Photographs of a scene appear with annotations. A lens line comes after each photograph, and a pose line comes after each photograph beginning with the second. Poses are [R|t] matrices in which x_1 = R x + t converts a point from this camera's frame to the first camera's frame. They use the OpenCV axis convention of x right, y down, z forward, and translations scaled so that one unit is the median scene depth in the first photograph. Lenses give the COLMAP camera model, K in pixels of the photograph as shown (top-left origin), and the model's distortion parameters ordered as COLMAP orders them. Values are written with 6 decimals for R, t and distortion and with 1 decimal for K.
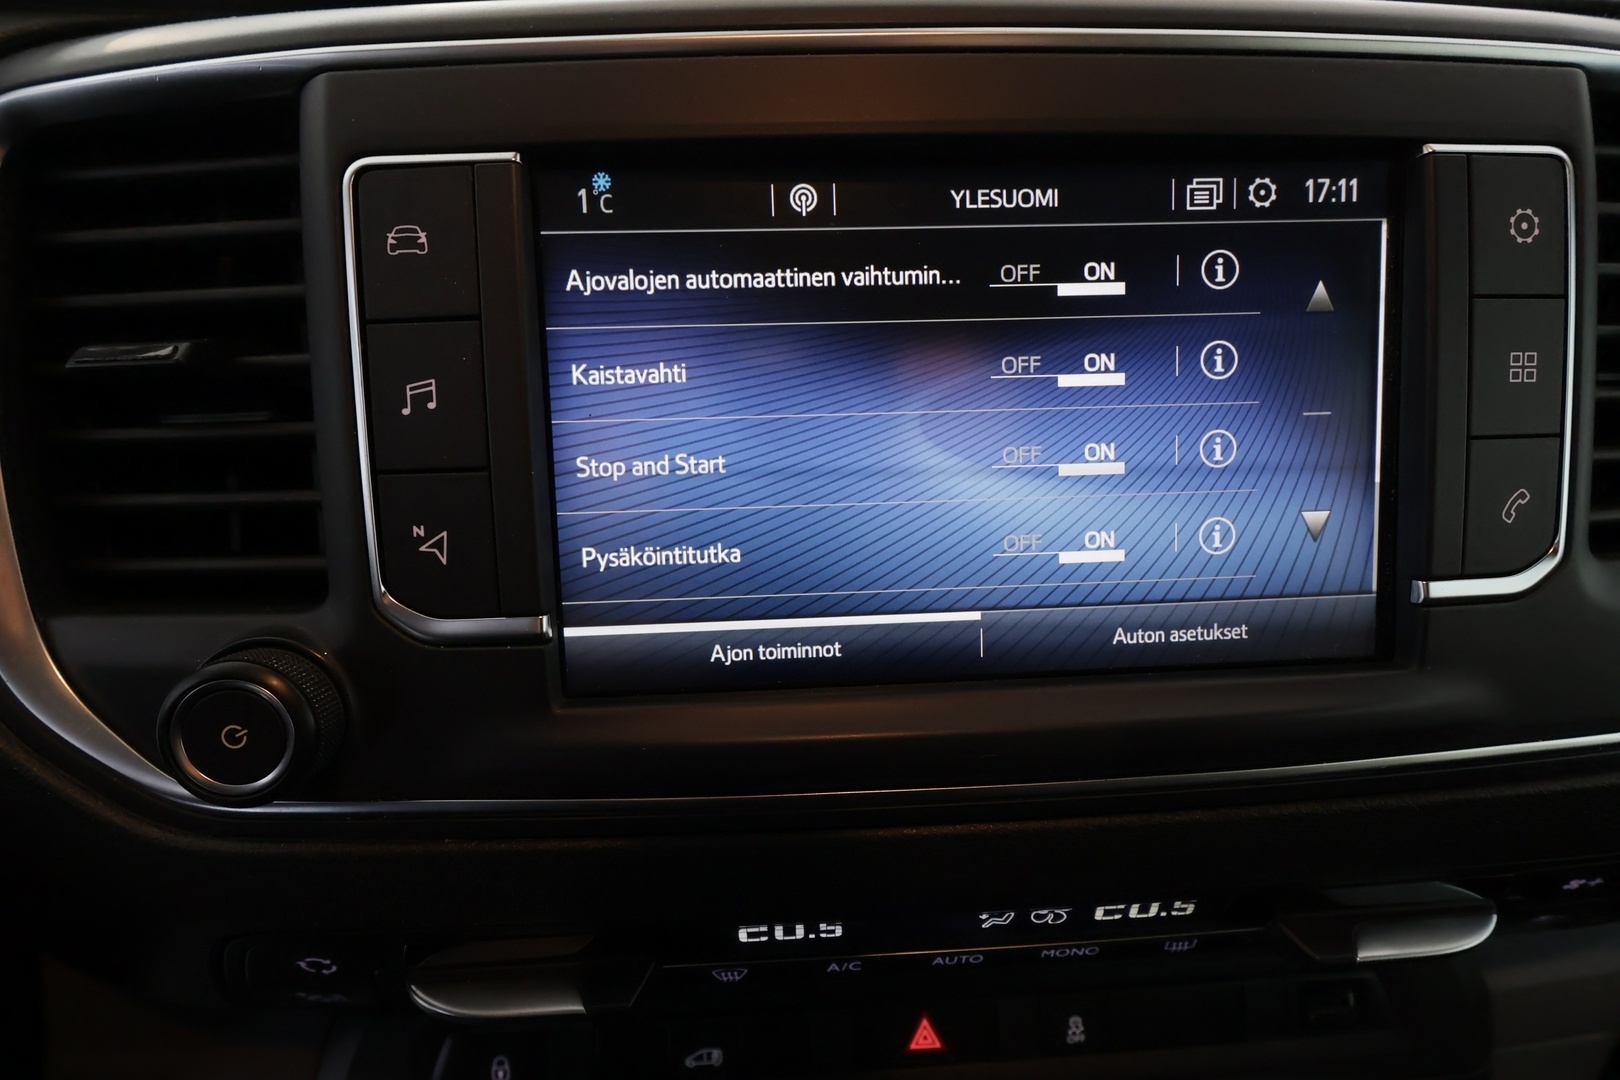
lens RADIAL K [[759.9, 0, 799.0], [0, 759.9, 547.5], [0, 0, 1]] dist [-0.002523, 0.000151]
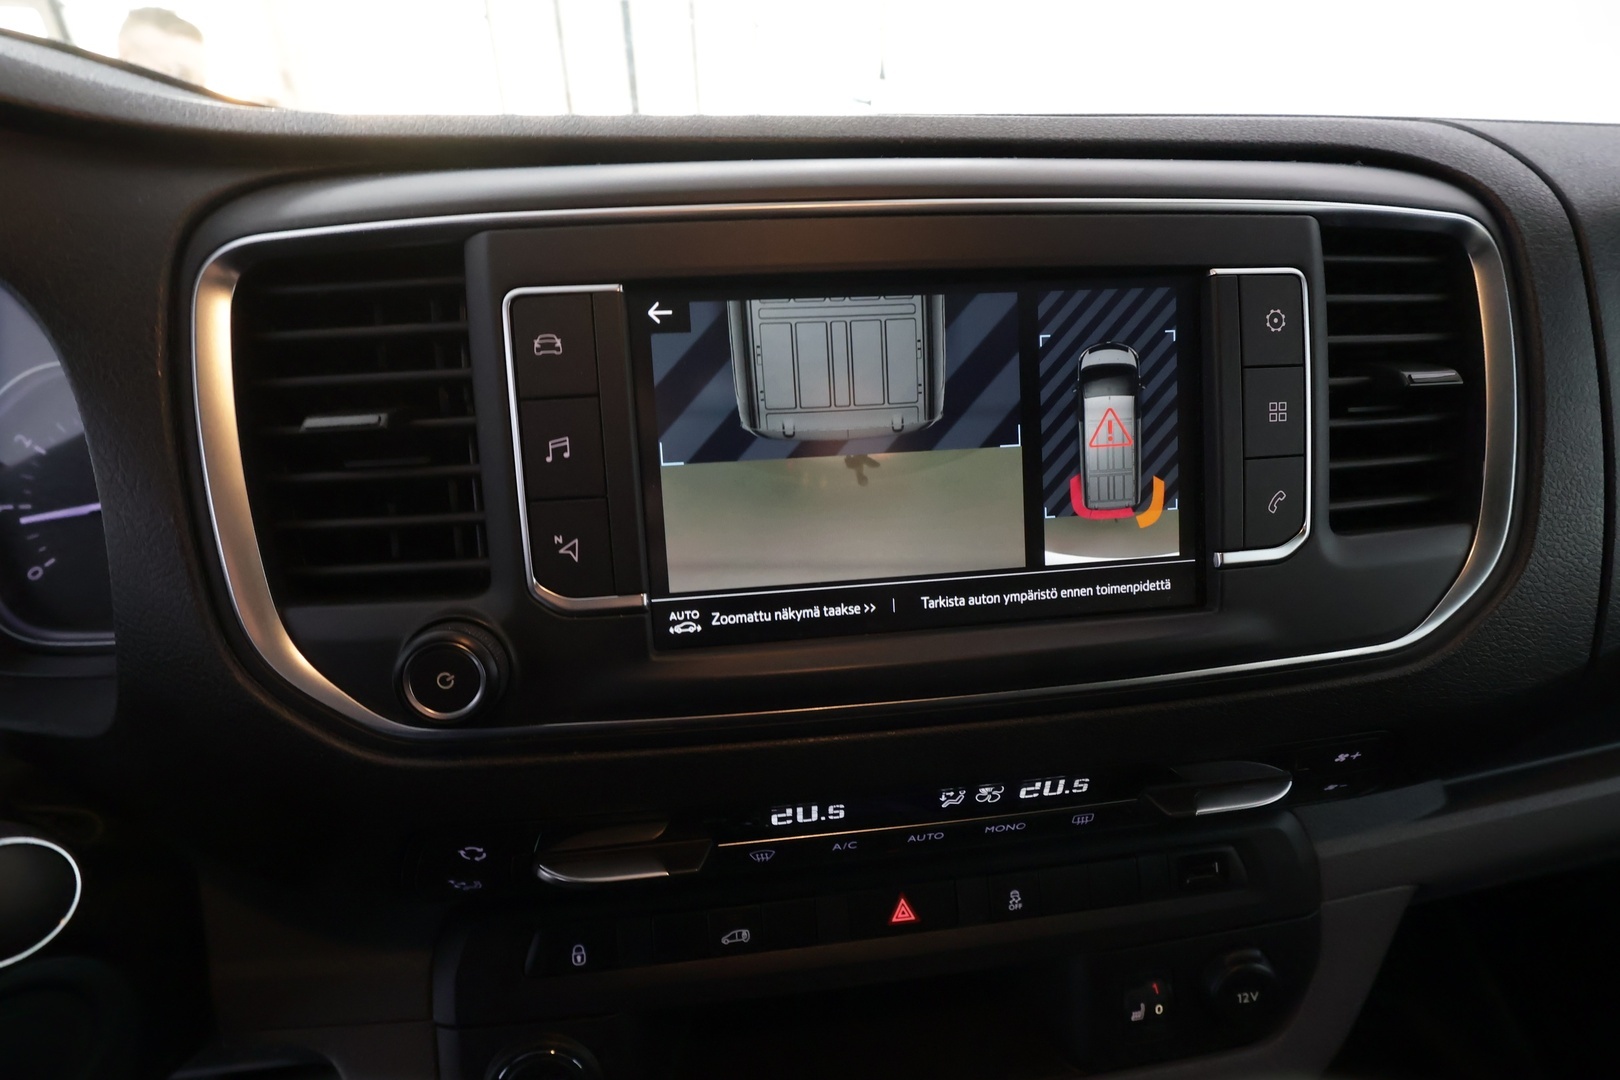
lens RADIAL K [[759.9, 0, 805.1], [0, 759.9, 547.2], [0, 0, 1]] dist [-0.002523, 0.000151]
pose [[0.997417, -0.030077, 0.065235, -0.109599], [0.029795, 0.999542, 0.005278, -0.000162], [-0.065364, -0.003321, 0.997856, -0.470575]]
